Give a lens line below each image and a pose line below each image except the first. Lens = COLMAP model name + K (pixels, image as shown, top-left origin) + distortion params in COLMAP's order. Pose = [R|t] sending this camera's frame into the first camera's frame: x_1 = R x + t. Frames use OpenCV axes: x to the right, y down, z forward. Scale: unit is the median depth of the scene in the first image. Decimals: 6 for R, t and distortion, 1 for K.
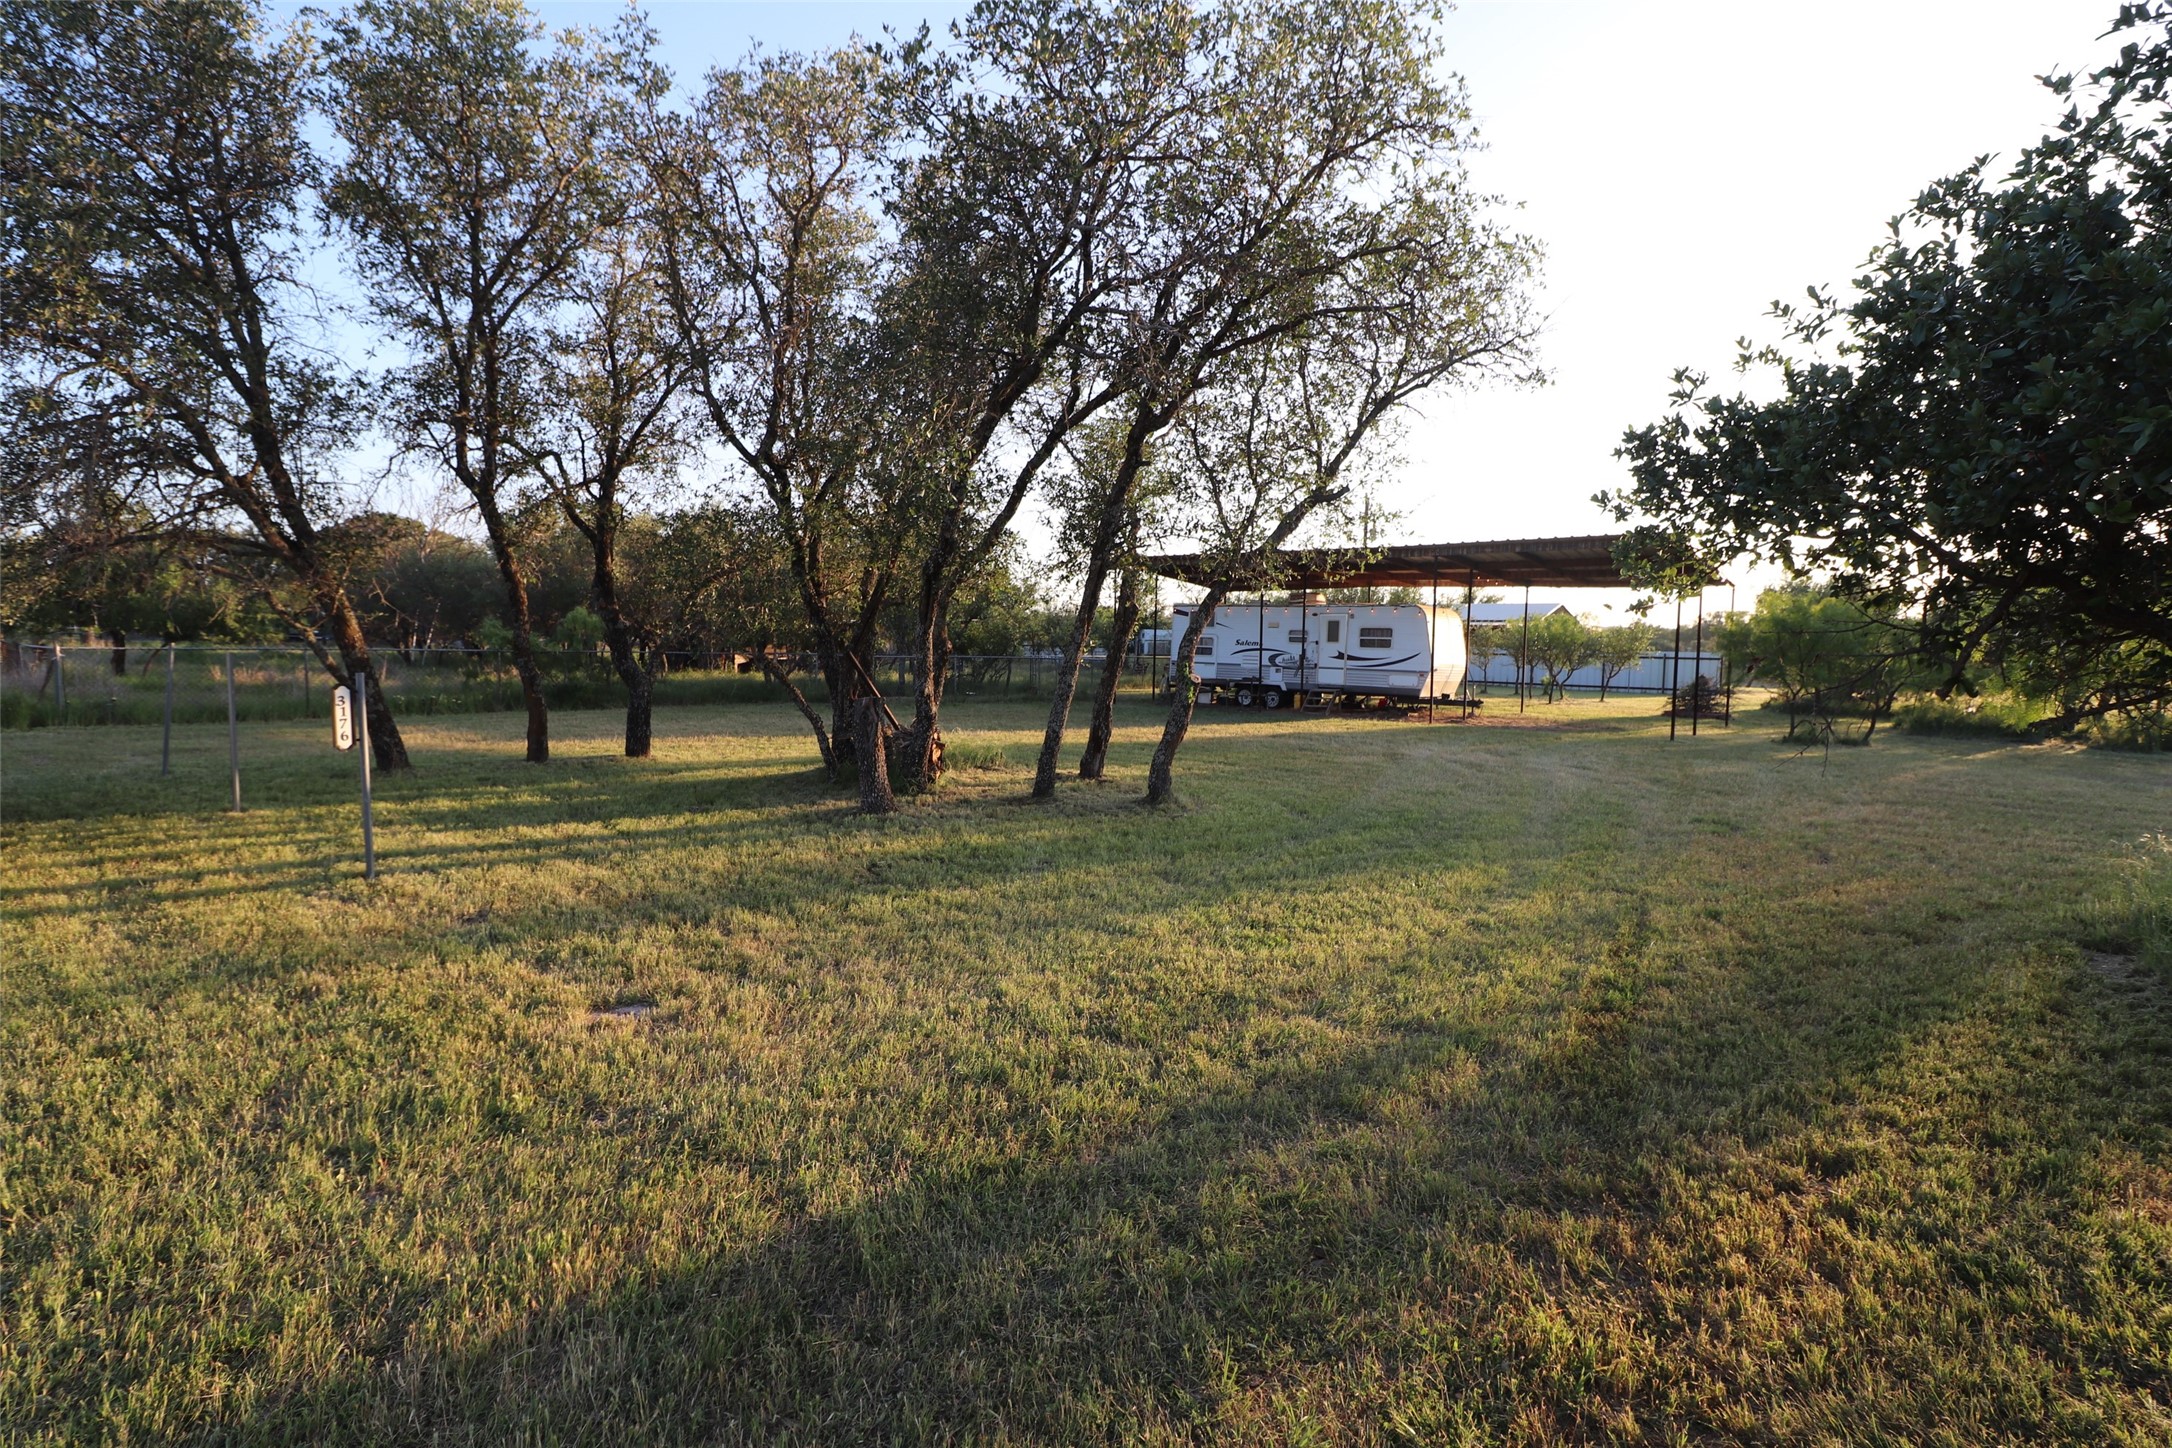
lens RADIAL K [[1003.0, 0, 1085.0], [0, 1003.0, 716.4], [0, 0, 1]] dist [-0.000509, -0.013934]
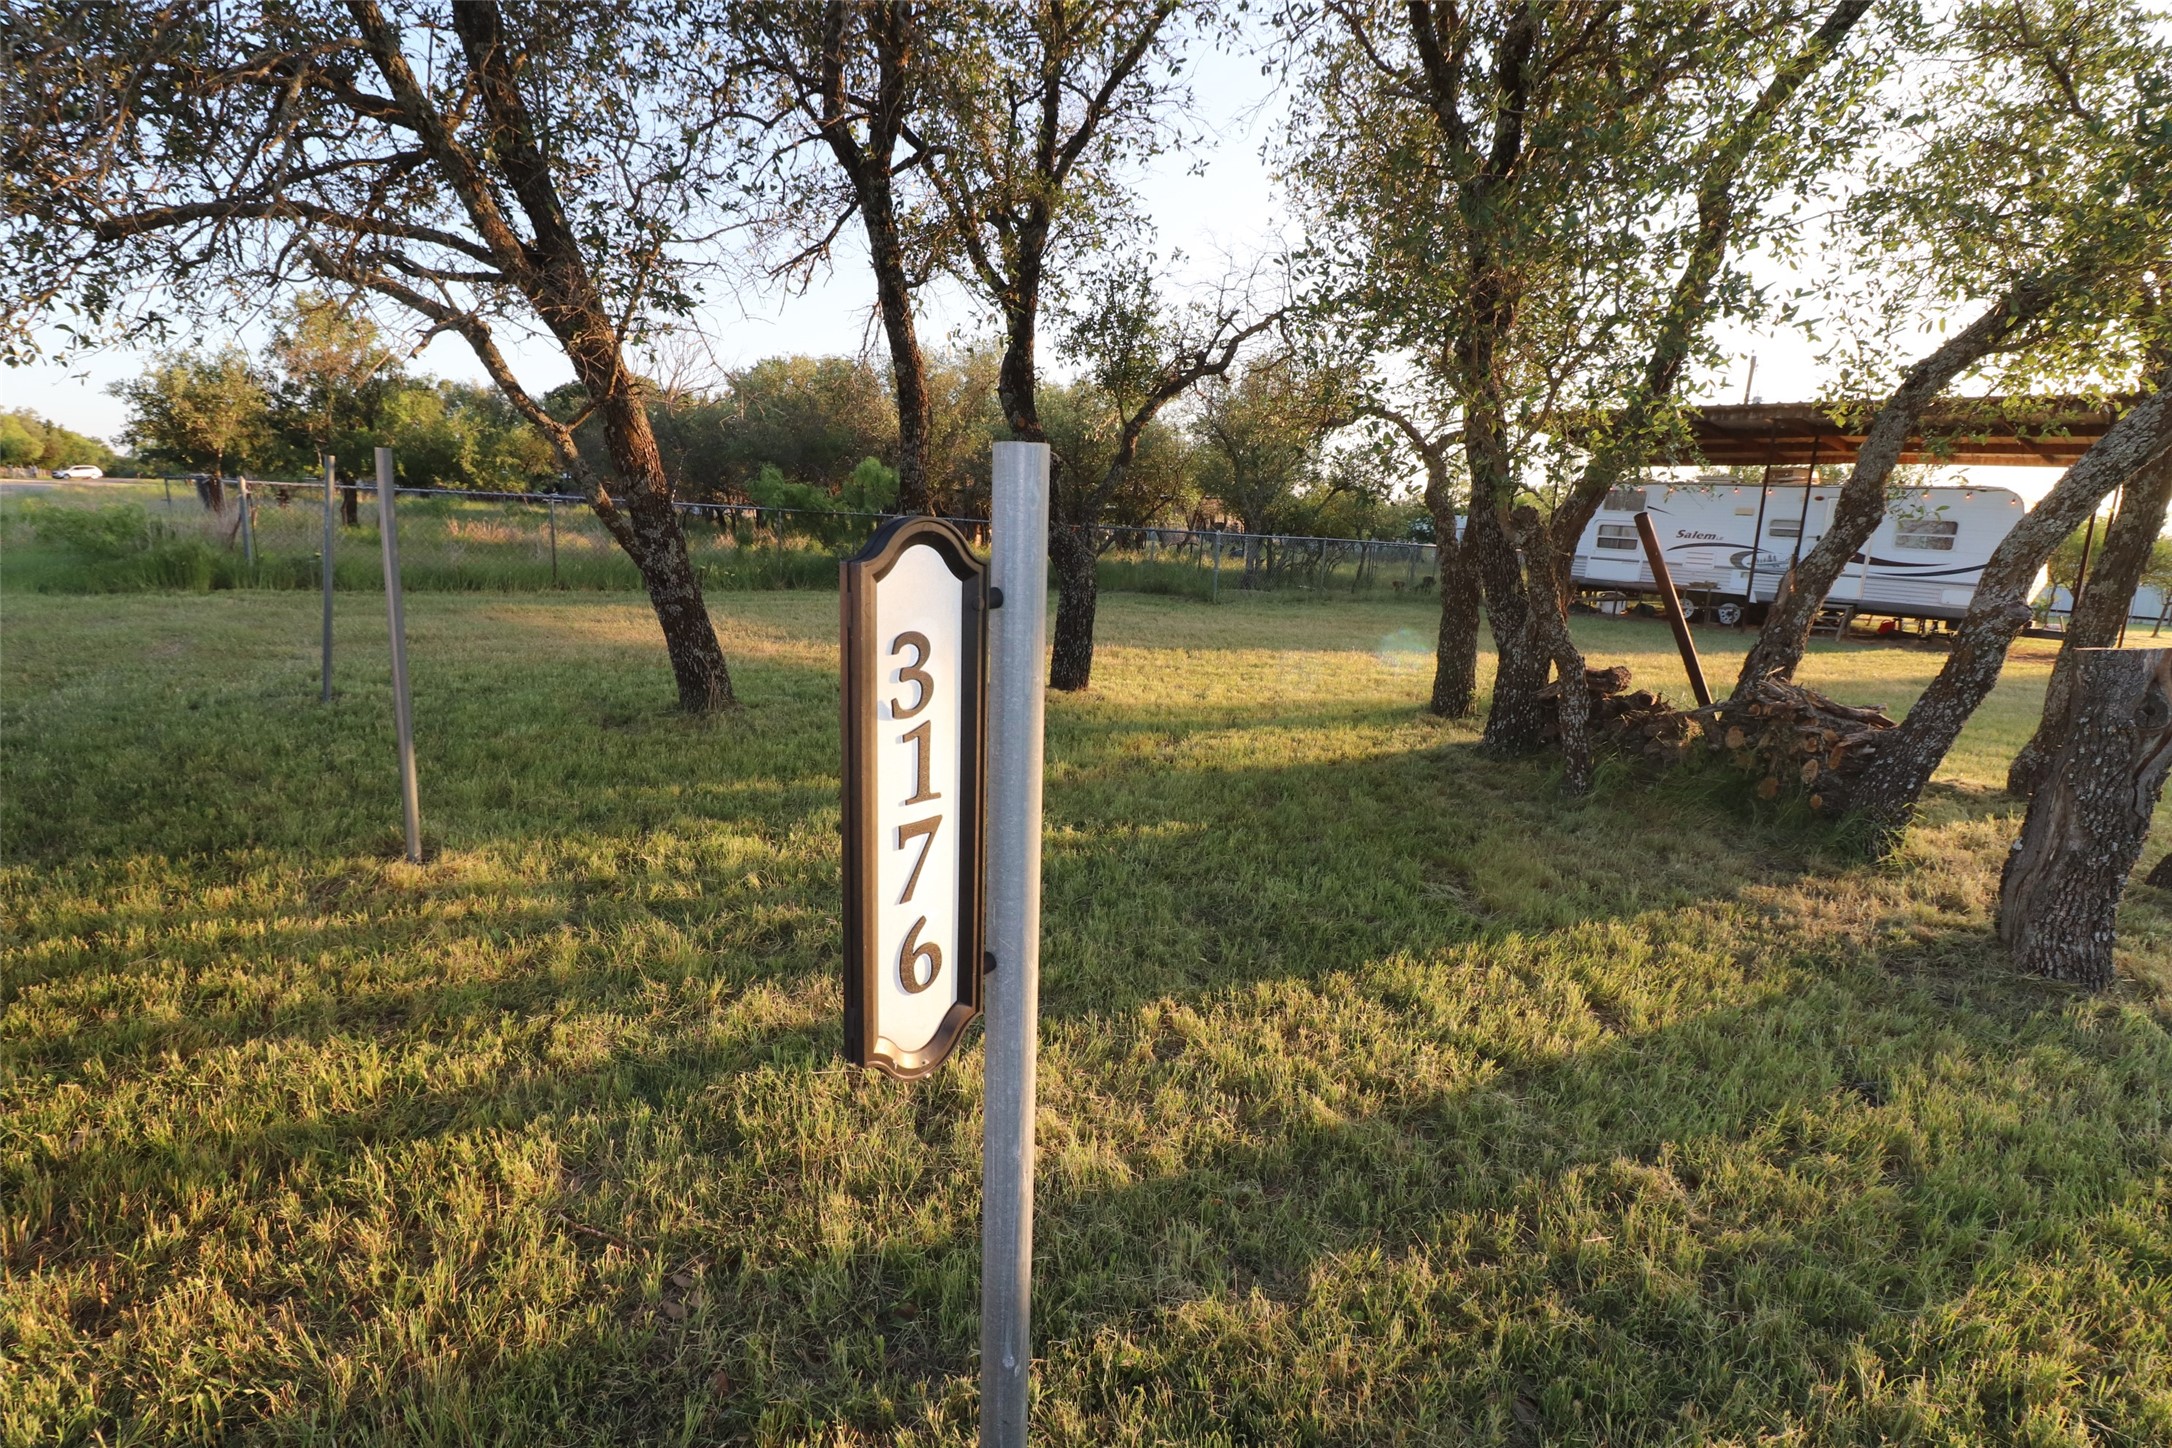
lens RADIAL K [[1003.0, 0, 1085.0], [0, 1003.0, 716.4], [0, 0, 1]] dist [-0.000509, -0.013934]
pose [[0.983813, 0.064696, -0.167114, -0.165749], [-0.045714, 0.992308, 0.115042, -0.005877], [0.173271, -0.105541, 0.979203, 0.208968]]
